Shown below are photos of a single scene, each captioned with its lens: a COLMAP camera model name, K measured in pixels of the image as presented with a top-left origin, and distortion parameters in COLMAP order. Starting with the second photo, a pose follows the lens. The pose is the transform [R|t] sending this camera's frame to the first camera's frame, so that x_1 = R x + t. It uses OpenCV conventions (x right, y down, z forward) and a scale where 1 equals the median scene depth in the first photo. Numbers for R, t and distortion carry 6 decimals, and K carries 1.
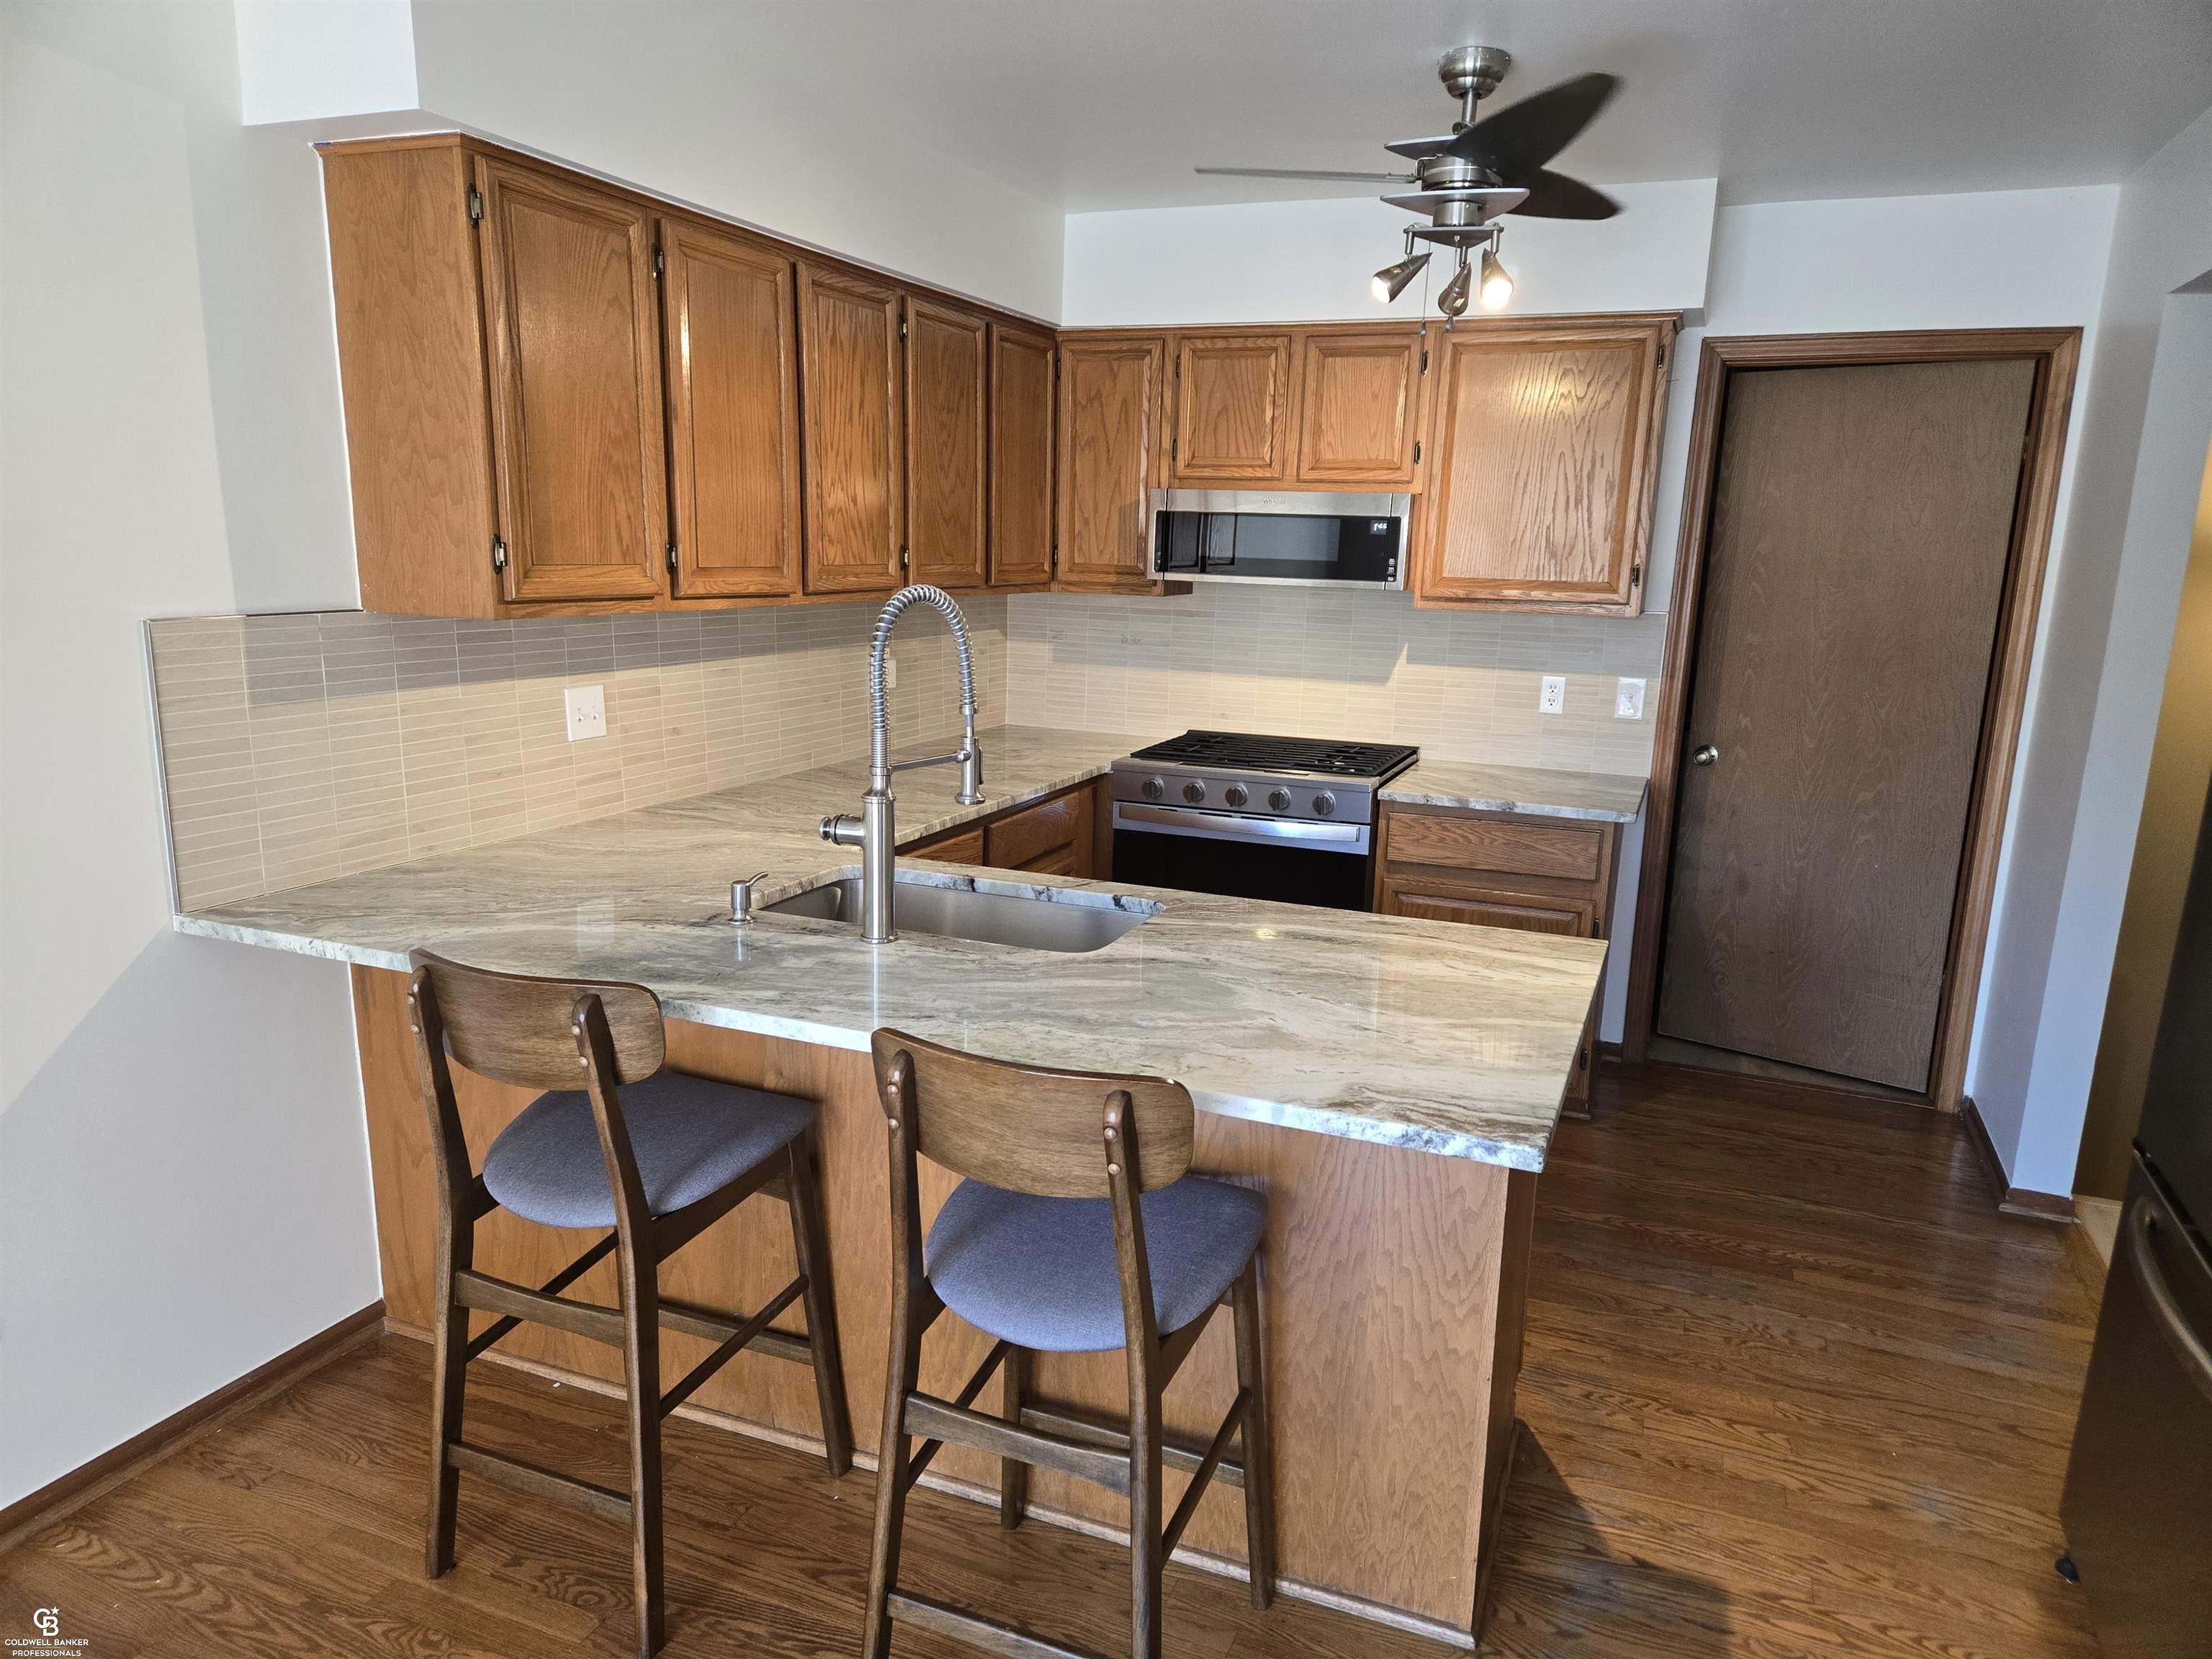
lens RADIAL K [[1462.9, 0, 1103.3], [0, 1462.9, 839.1], [0, 0, 1]] dist [0.044572, -0.020213]
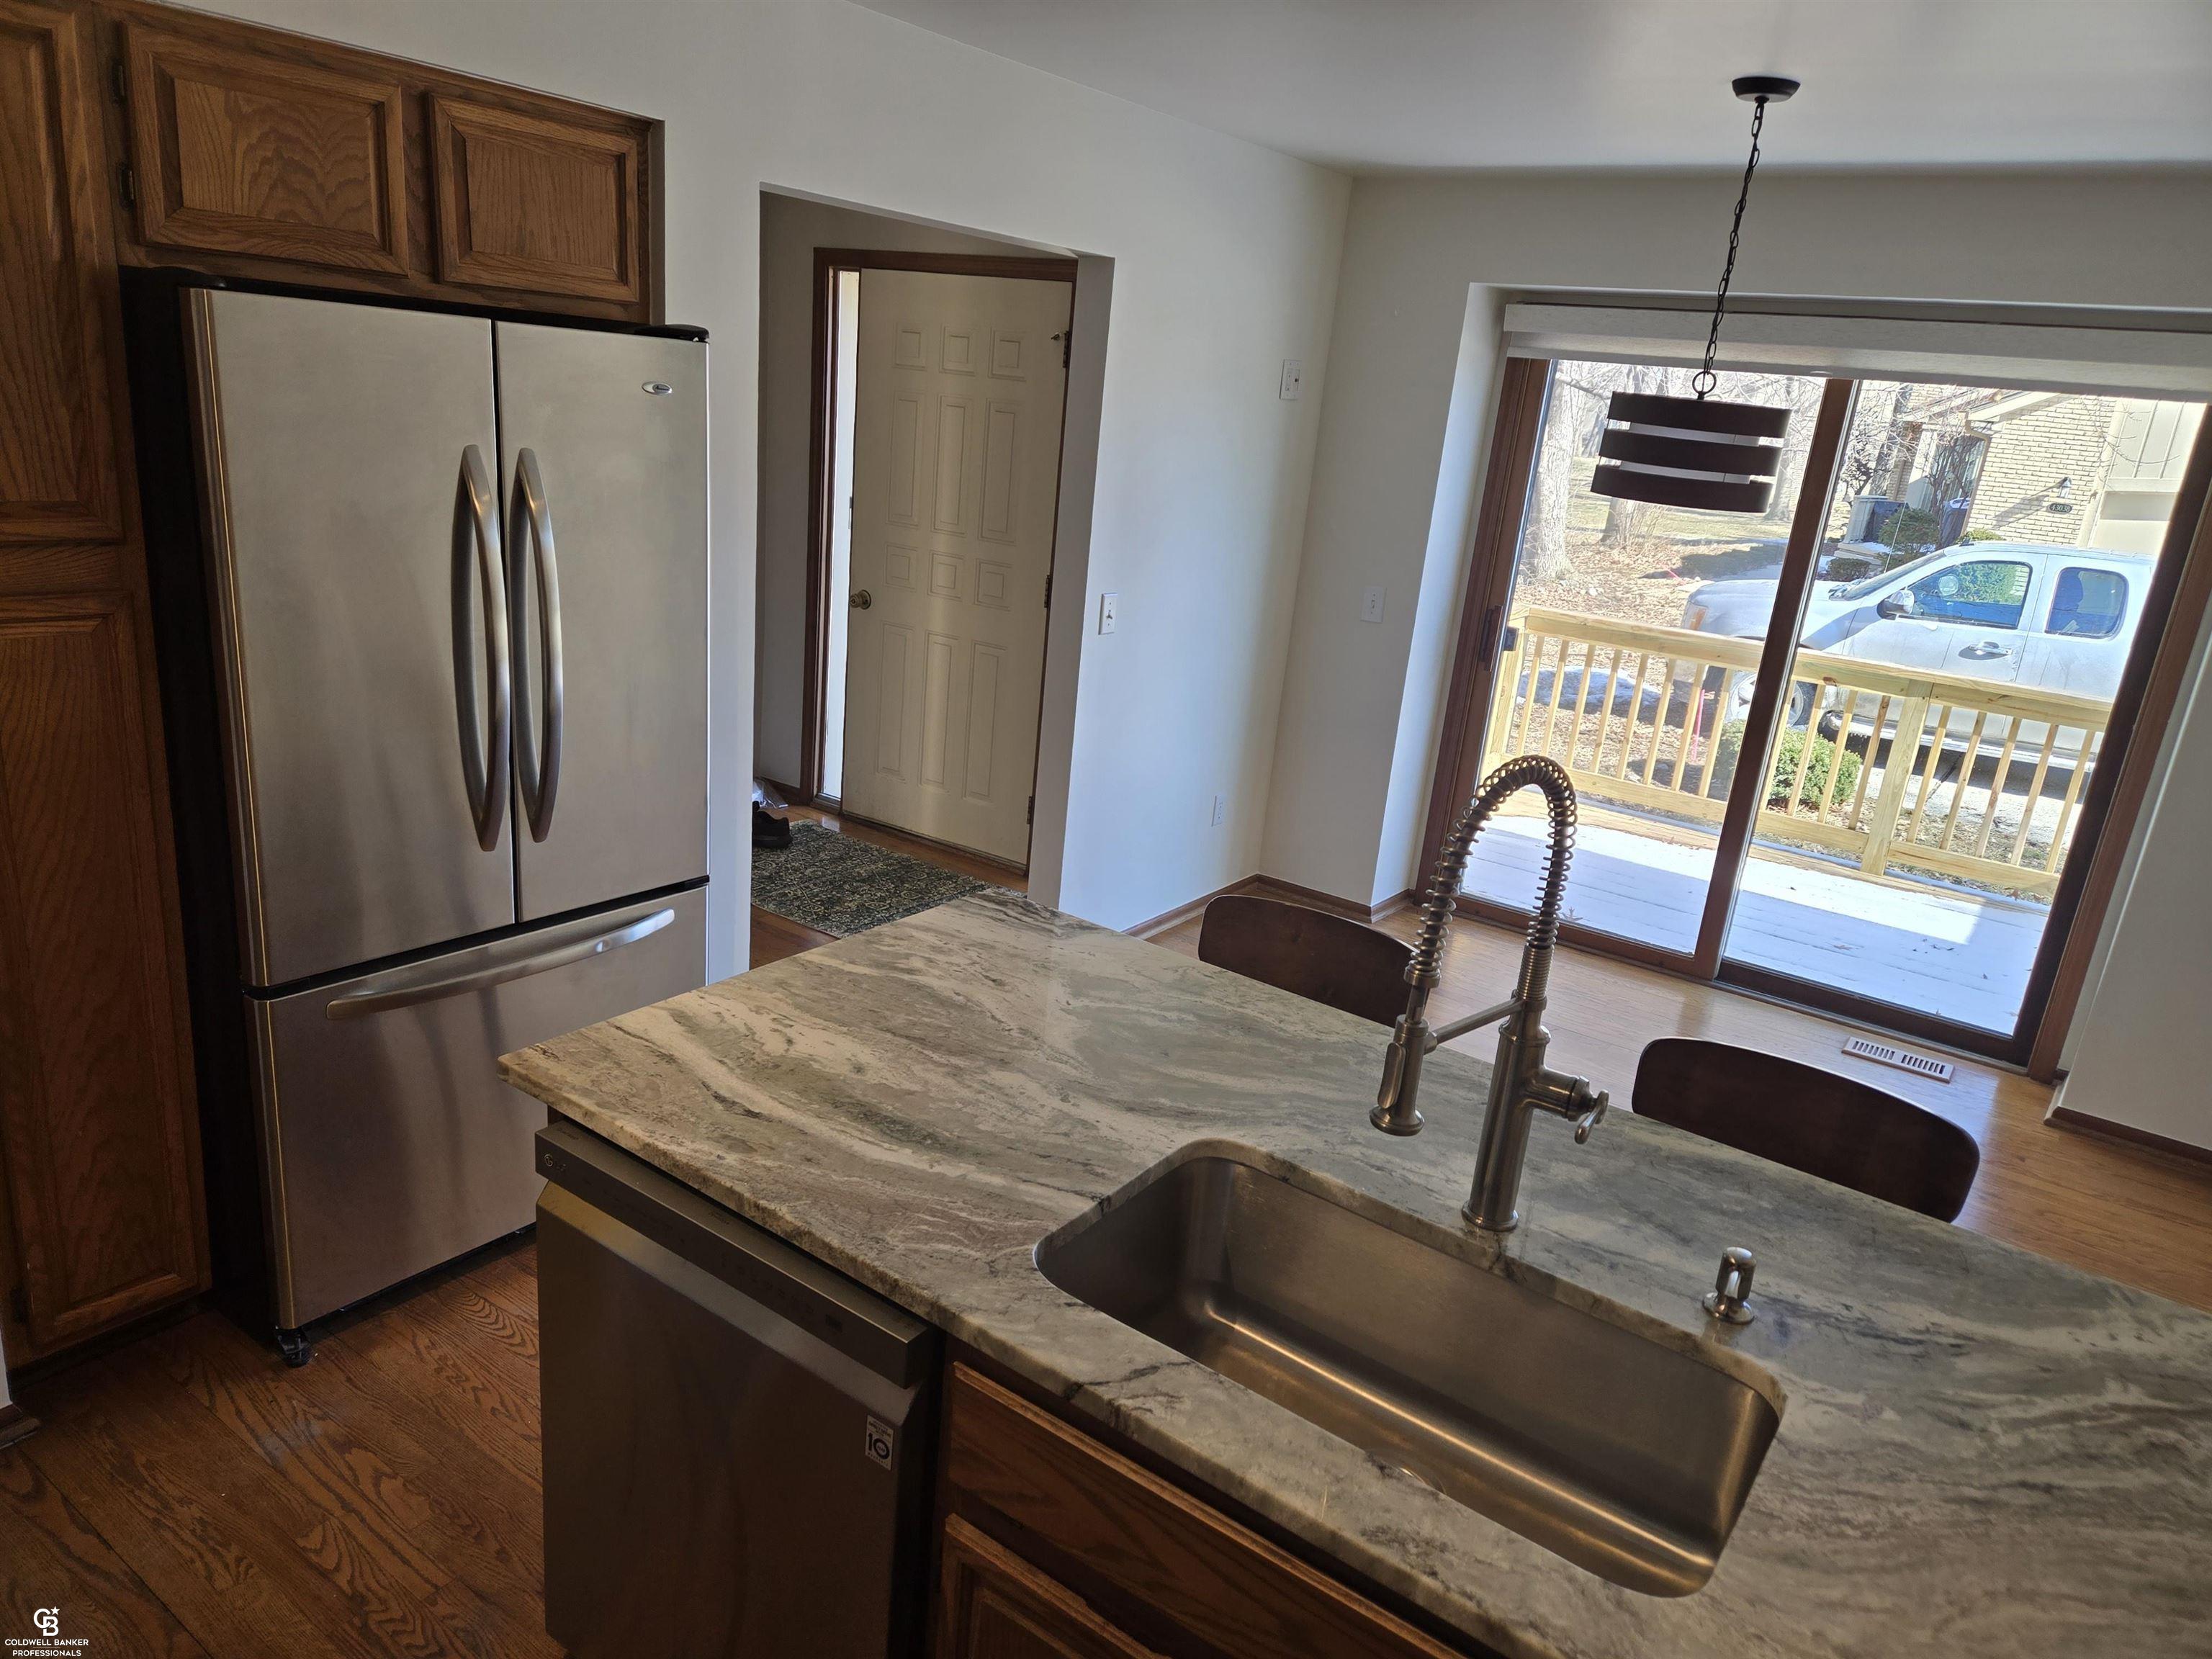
lens RADIAL K [[1462.9, 0, 1102.2], [0, 1462.9, 832.7], [0, 0, 1]] dist [0.044572, -0.020213]
pose [[-0.965764, -0.182041, 0.184828, -0.078110], [-0.069508, 0.867984, 0.491703, -0.482608], [-0.249939, 0.462022, -0.850921, 1.747519]]
